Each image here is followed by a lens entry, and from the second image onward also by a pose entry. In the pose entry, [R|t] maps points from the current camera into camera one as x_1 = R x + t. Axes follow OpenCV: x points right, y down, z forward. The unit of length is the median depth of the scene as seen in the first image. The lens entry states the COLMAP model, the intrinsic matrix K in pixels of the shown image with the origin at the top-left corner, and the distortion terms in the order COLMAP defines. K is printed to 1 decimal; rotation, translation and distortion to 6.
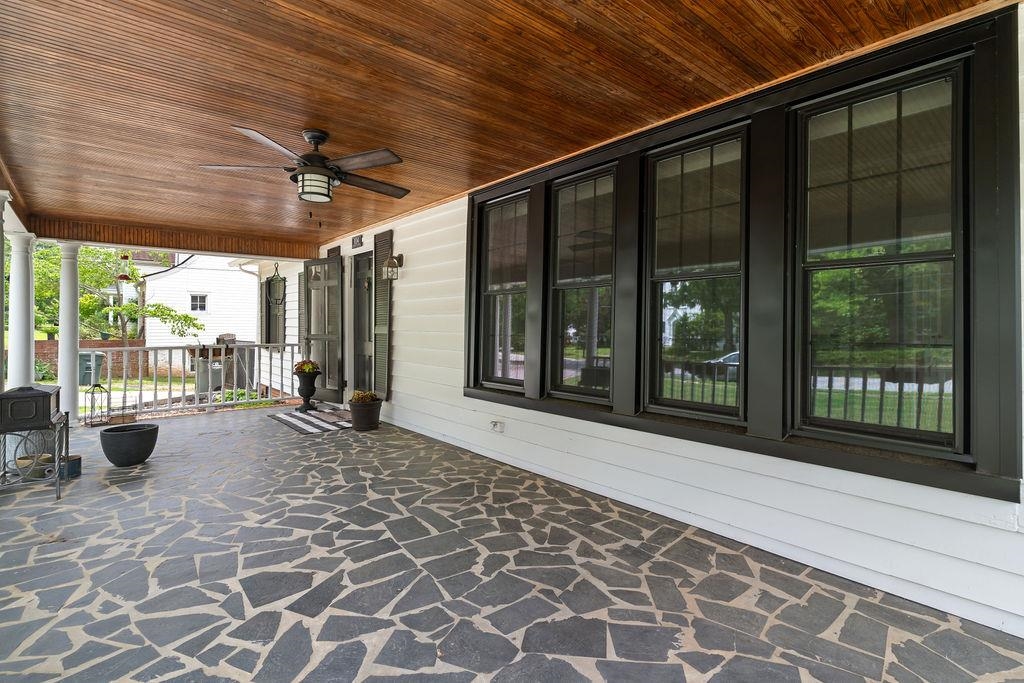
lens RADIAL K [[492.0, 0, 514.3], [0, 492.0, 332.8], [0, 0, 1]] dist [0.000035, 0.000372]
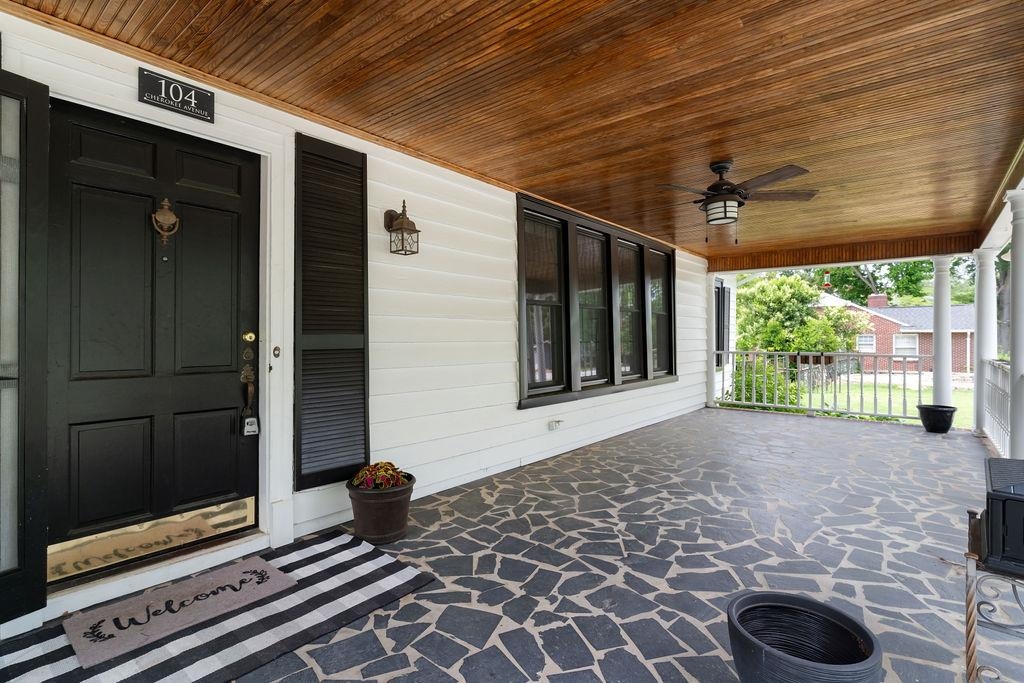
lens RADIAL K [[492.0, 0, 512.2], [0, 492.0, 340.9], [0, 0, 1]] dist [0.000035, 0.000372]
pose [[-0.165326, -0.014152, 0.986137, -1.286155], [0.012333, 0.999789, 0.016416, -0.019861], [-0.986162, 0.014876, -0.165116, 1.482184]]
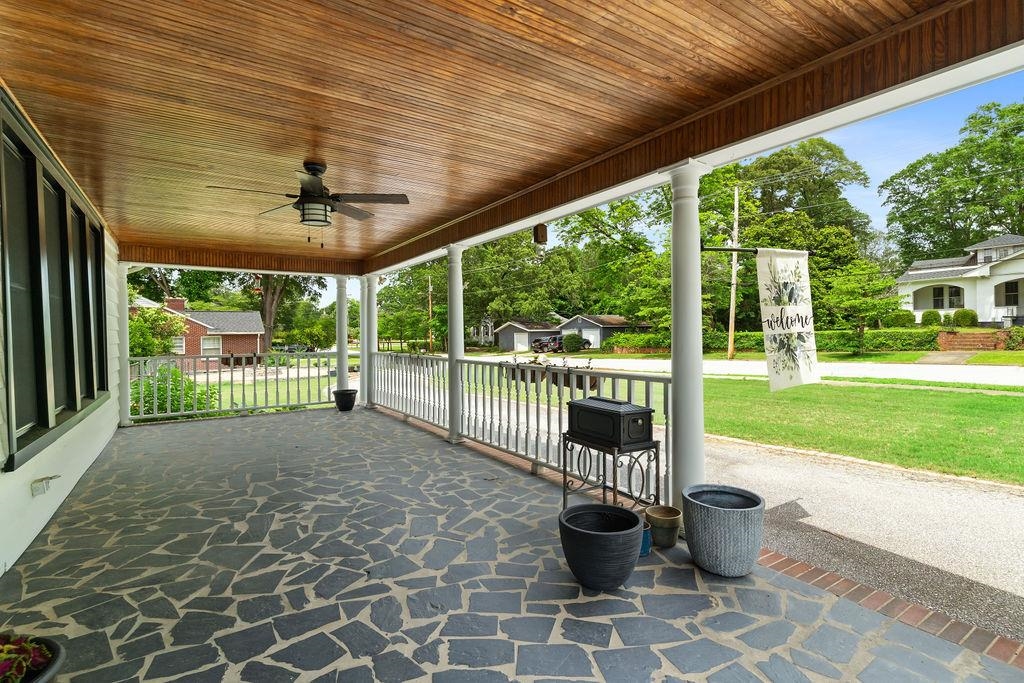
lens RADIAL K [[492.0, 0, 508.7], [0, 492.0, 337.8], [0, 0, 1]] dist [0.000035, 0.000372]
pose [[-0.990754, 0.006599, 0.135513, -0.891654], [0.009567, 0.999728, 0.021262, -0.025126], [-0.135336, 0.022362, -0.990547, 1.837771]]
